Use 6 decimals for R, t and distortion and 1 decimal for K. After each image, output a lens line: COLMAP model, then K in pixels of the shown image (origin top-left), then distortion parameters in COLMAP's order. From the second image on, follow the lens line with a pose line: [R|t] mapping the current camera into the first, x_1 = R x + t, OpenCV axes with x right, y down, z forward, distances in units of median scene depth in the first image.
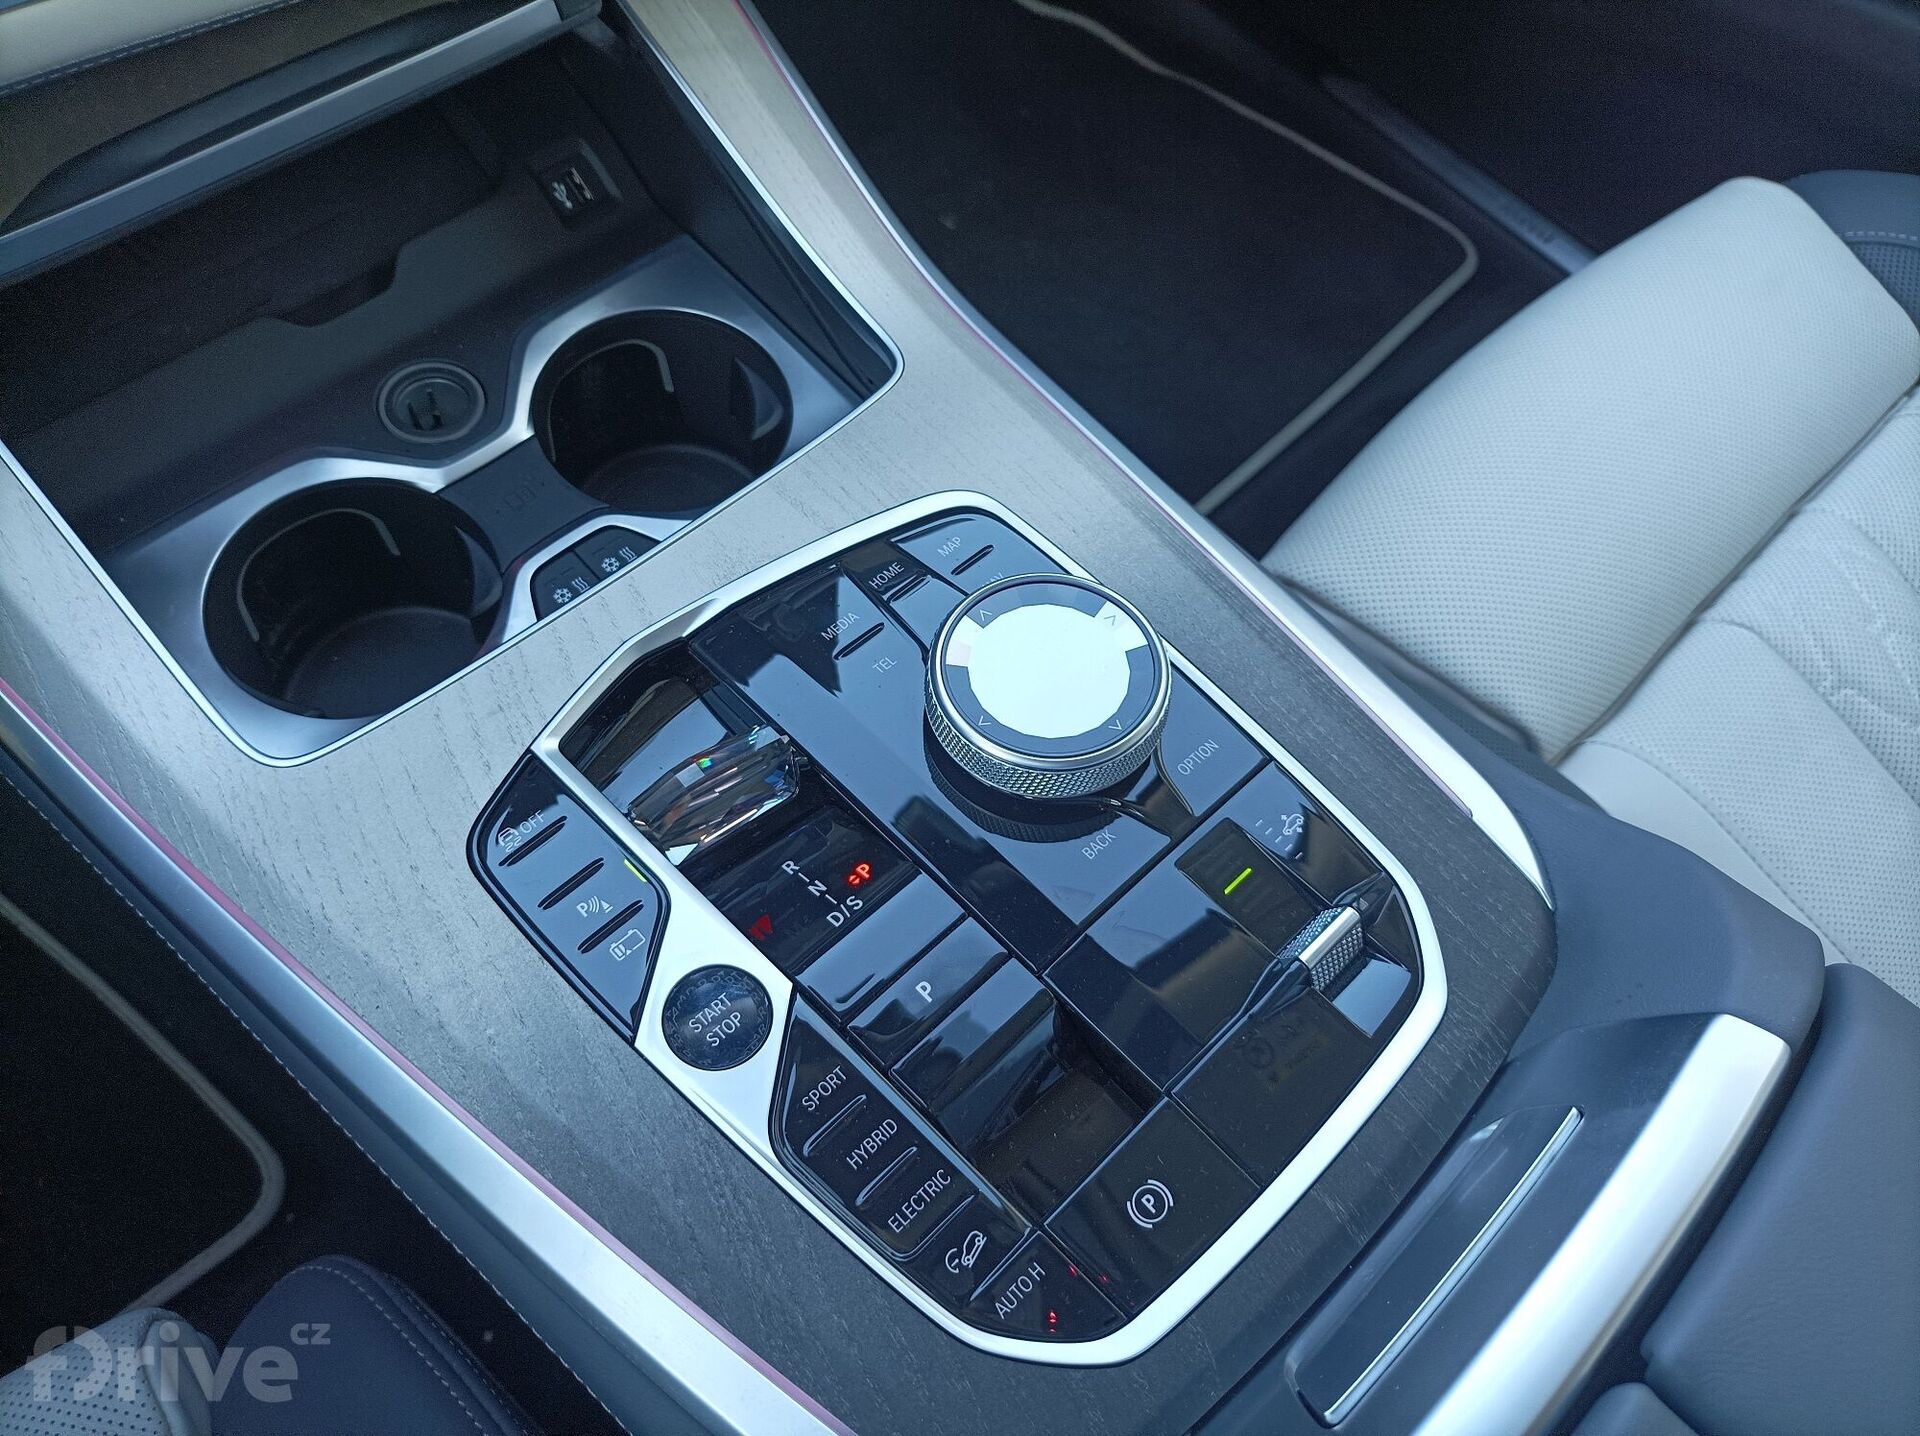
lens RADIAL K [[1477.6, 0, 968.7], [0, 1477.6, 721.7], [0, 0, 1]] dist [0.009252, 0.000680]
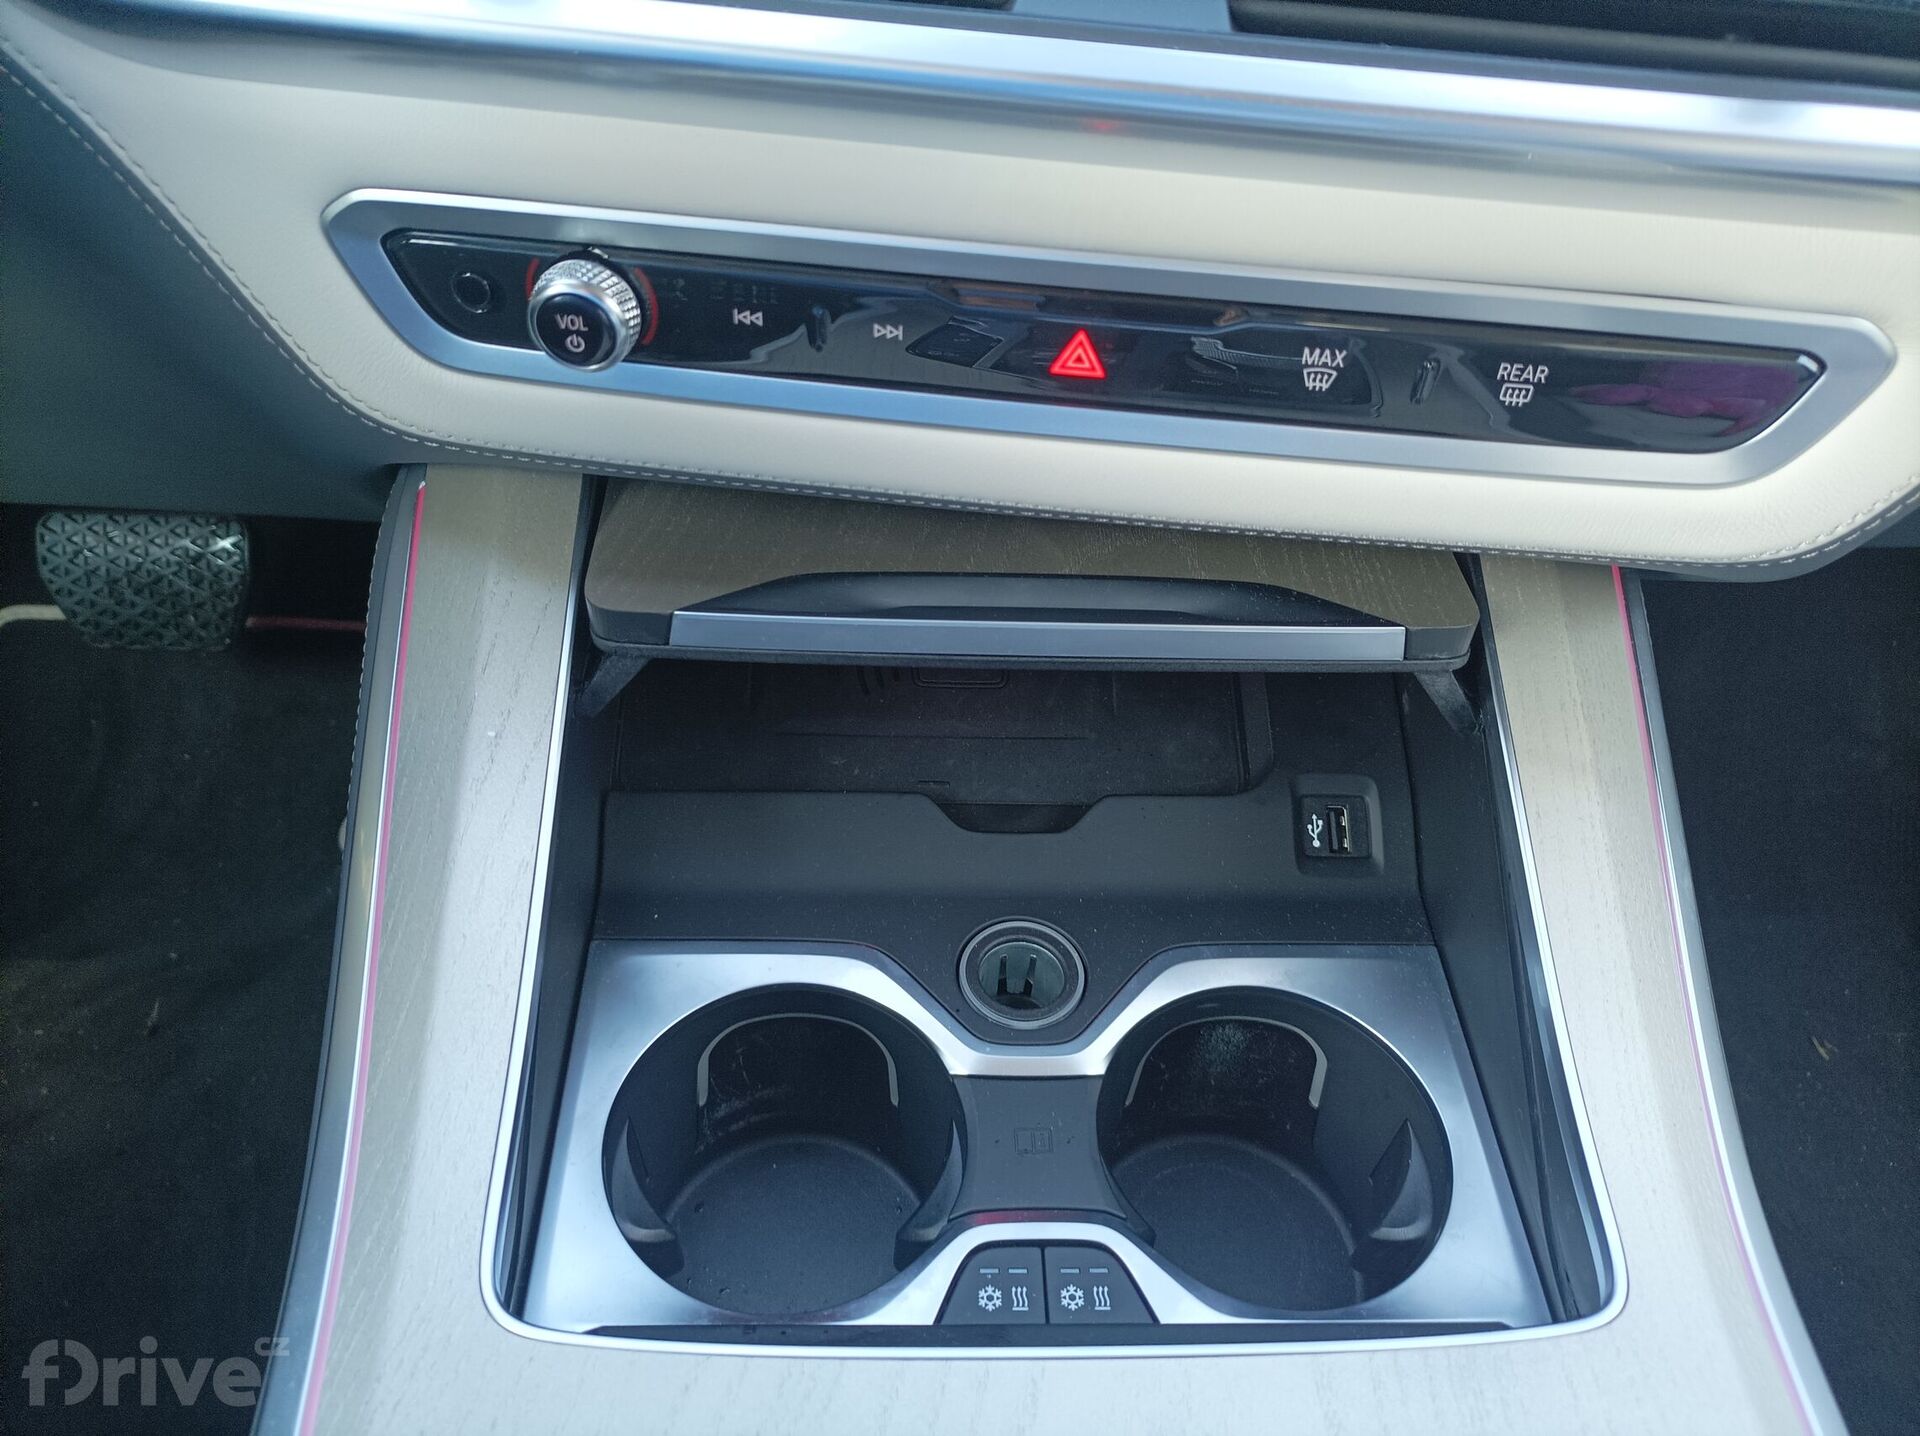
lens RADIAL K [[1477.6, 0, 950.6], [0, 1477.6, 714.9], [0, 0, 1]] dist [0.009252, 0.000680]
pose [[0.741707, 0.405885, -0.533974, -0.021877], [-0.572450, 0.797952, -0.188611, -0.153284], [0.349531, 0.445567, 0.824195, 0.265358]]
